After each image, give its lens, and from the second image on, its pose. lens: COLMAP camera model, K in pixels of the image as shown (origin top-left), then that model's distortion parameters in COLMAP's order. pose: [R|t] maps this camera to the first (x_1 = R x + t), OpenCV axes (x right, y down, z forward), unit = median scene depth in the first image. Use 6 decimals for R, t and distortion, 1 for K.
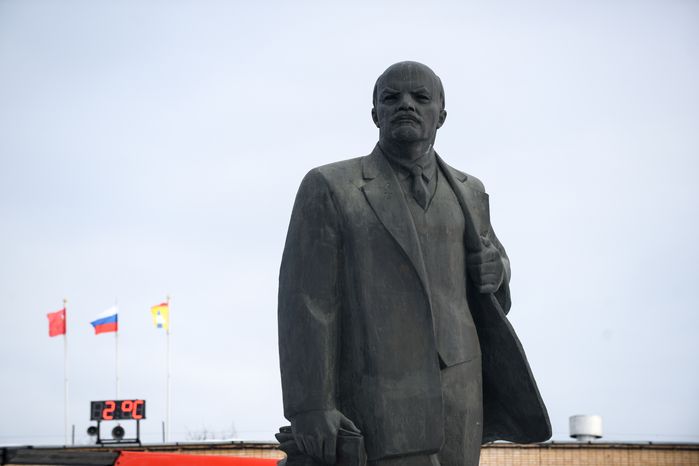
lens RADIAL K [[3542.4, 0, 348.5], [0, 3542.4, 232.5], [0, 0, 1]] dist [2.372933, -5.606898]
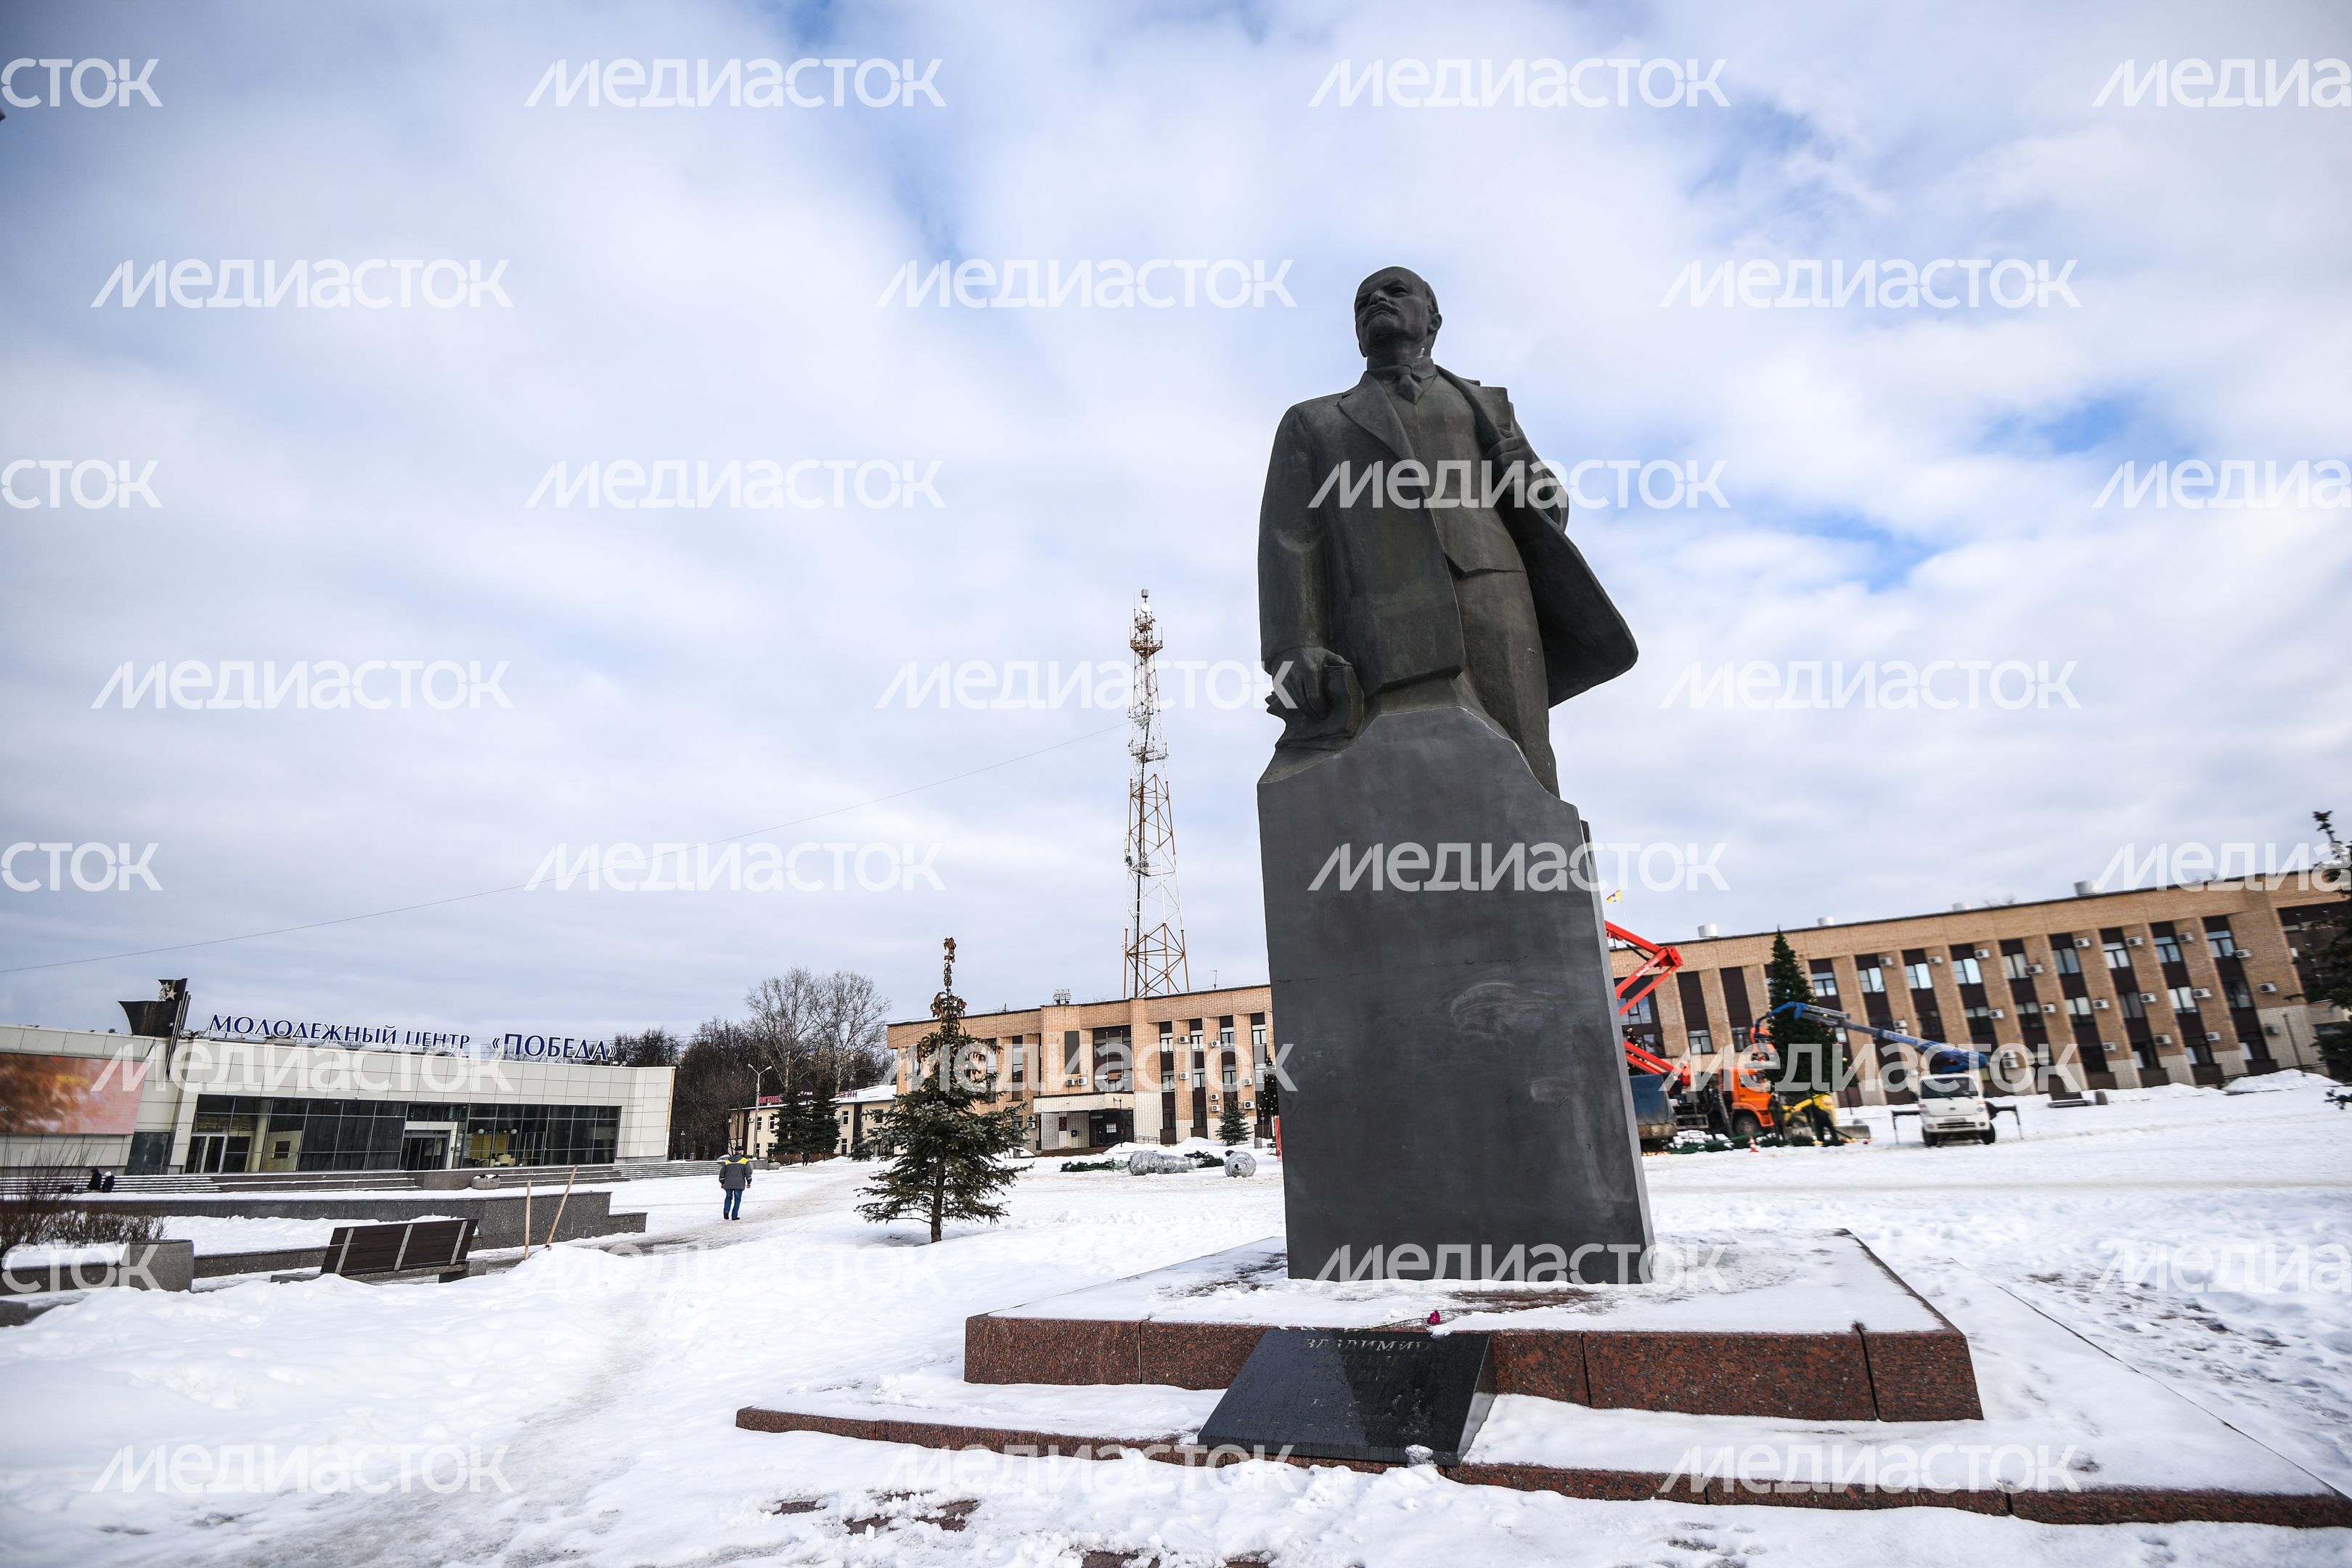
lens RADIAL K [[1076.9, 0, 1186.7], [0, 1076.9, 778.3], [0, 0, 1]] dist [-0.007526, -0.019562]
pose [[0.884581, -0.172721, -0.433225, 0.067462], [0.111572, 0.980295, -0.163016, 0.112234], [0.452844, 0.095865, 0.886421, 0.768524]]
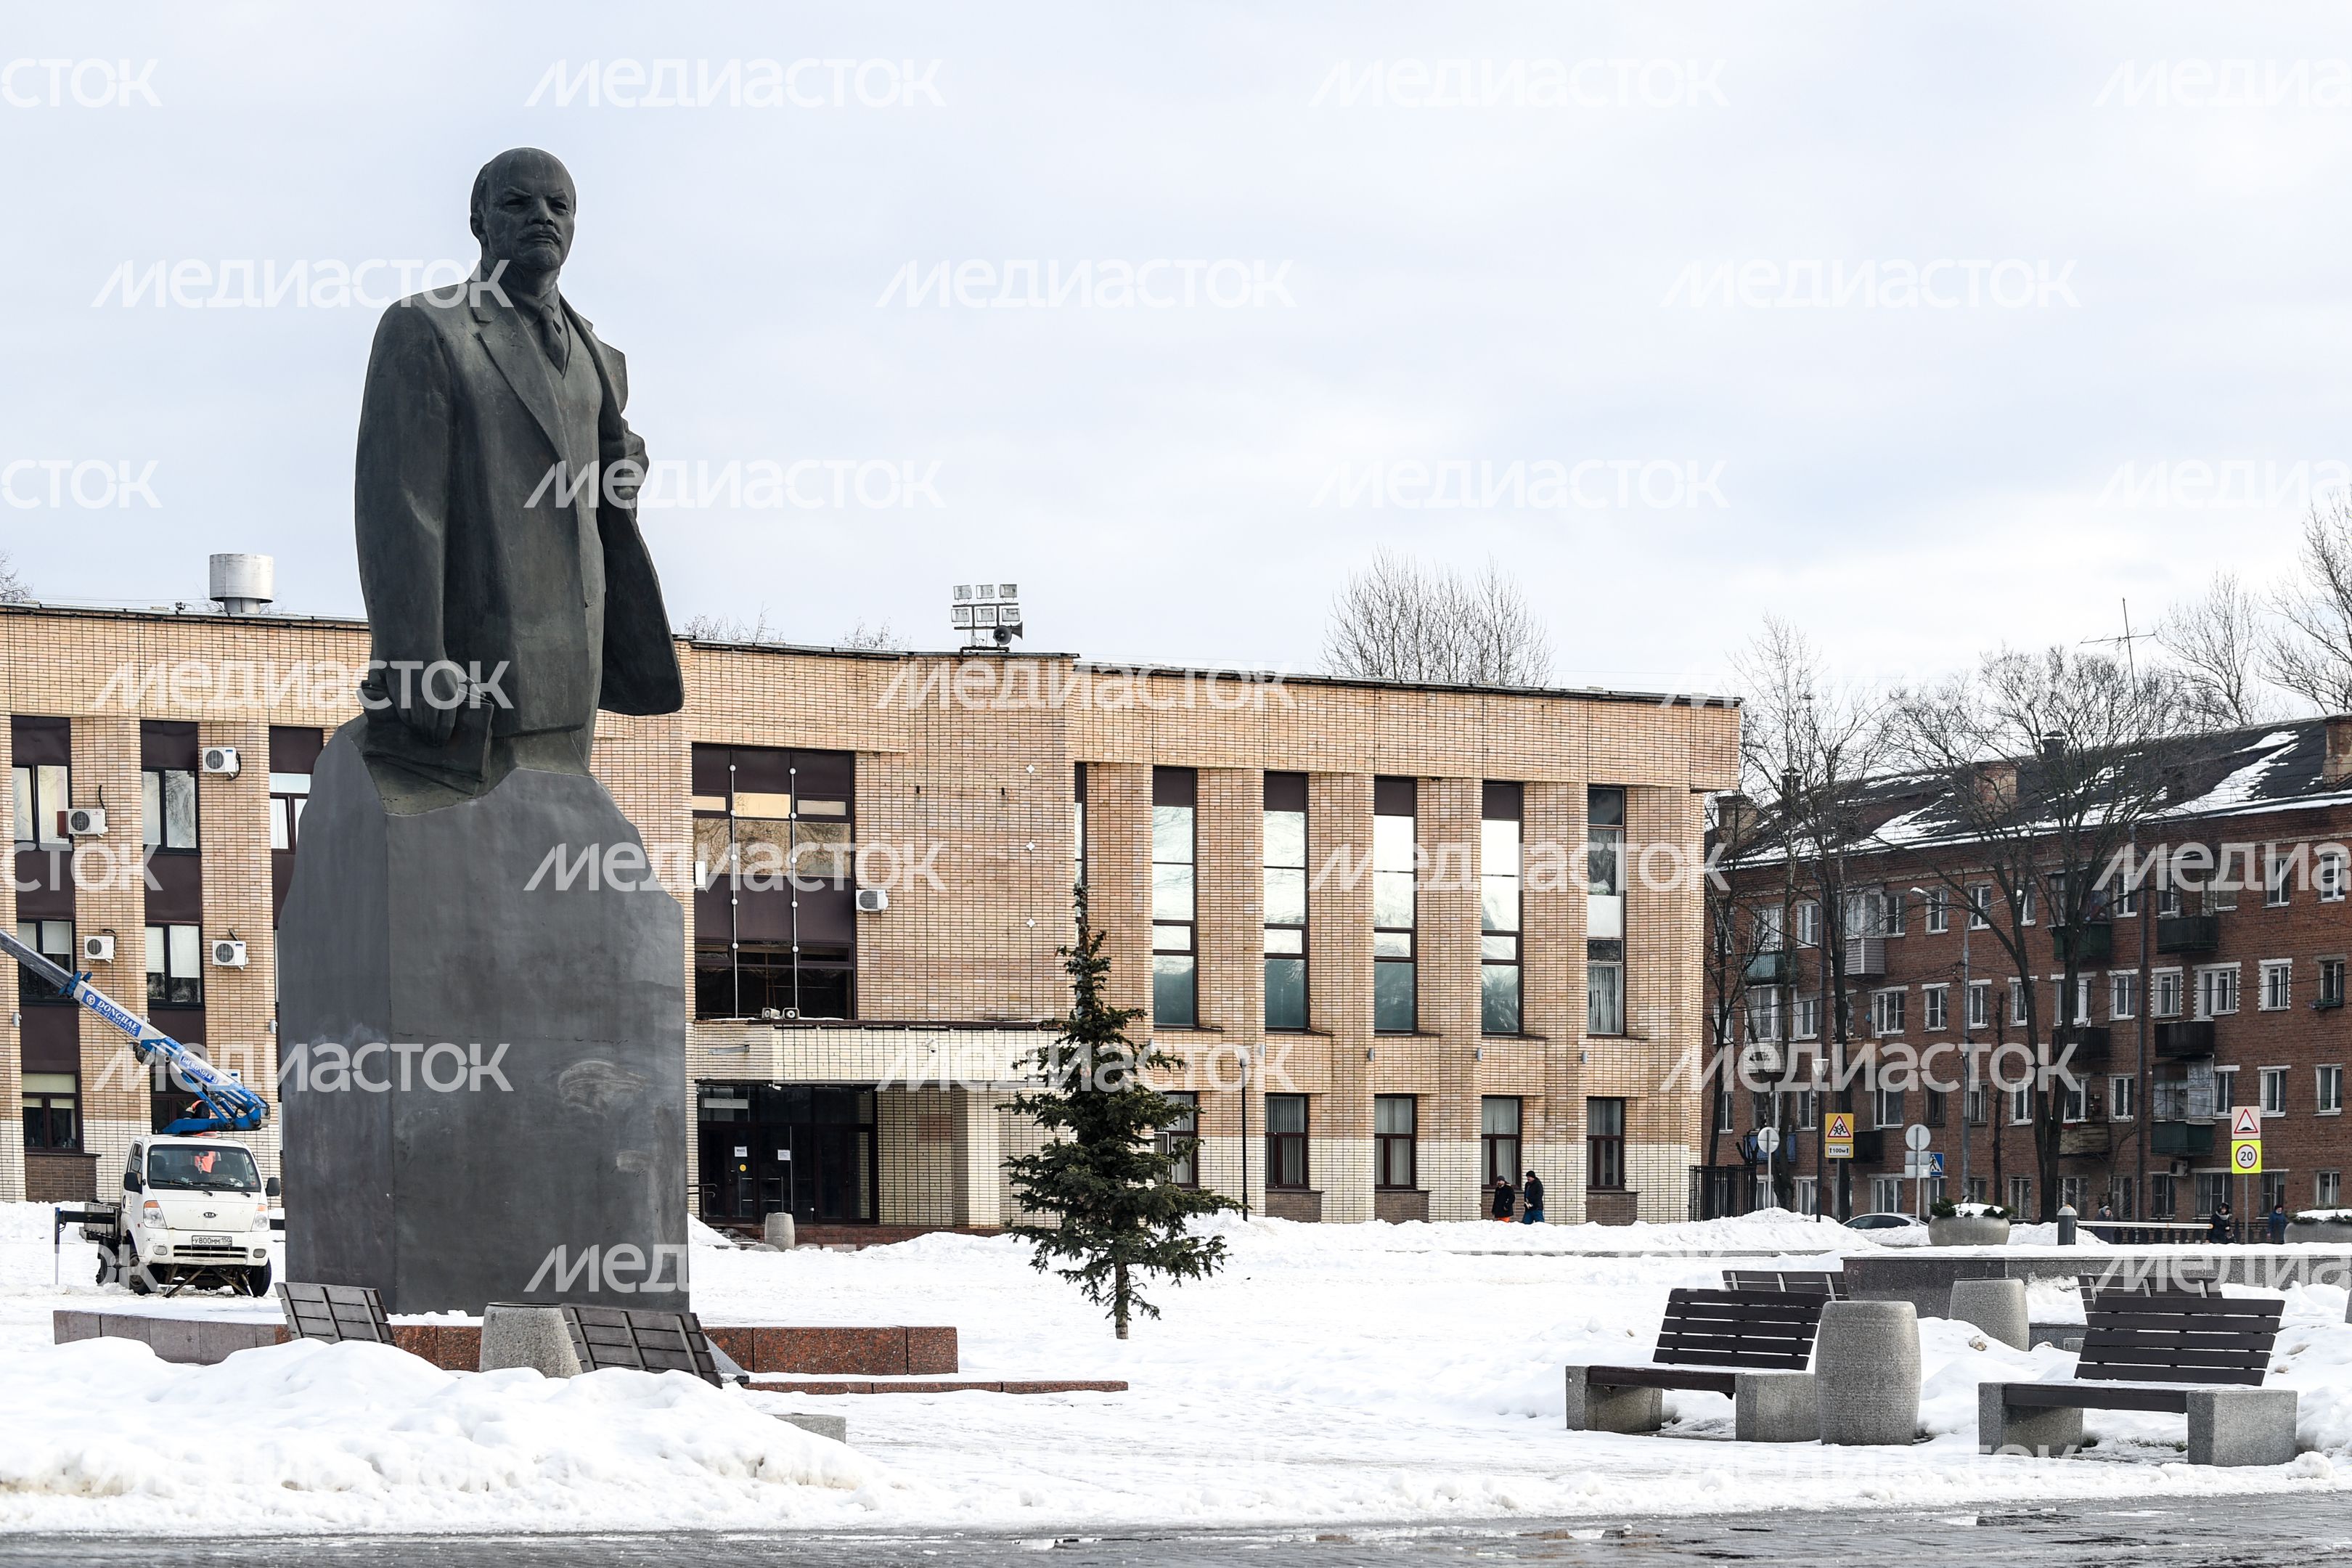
lens RADIAL K [[5959.2, 0, 1183.2], [0, 5959.2, 717.0], [0, 0, 1]] dist [-0.747038, 1.739940]
pose [[0.900863, 0.050184, 0.431194, -0.365216], [-0.086043, 0.994230, 0.064052, -0.024984], [-0.425491, -0.094803, 0.899983, -0.090811]]
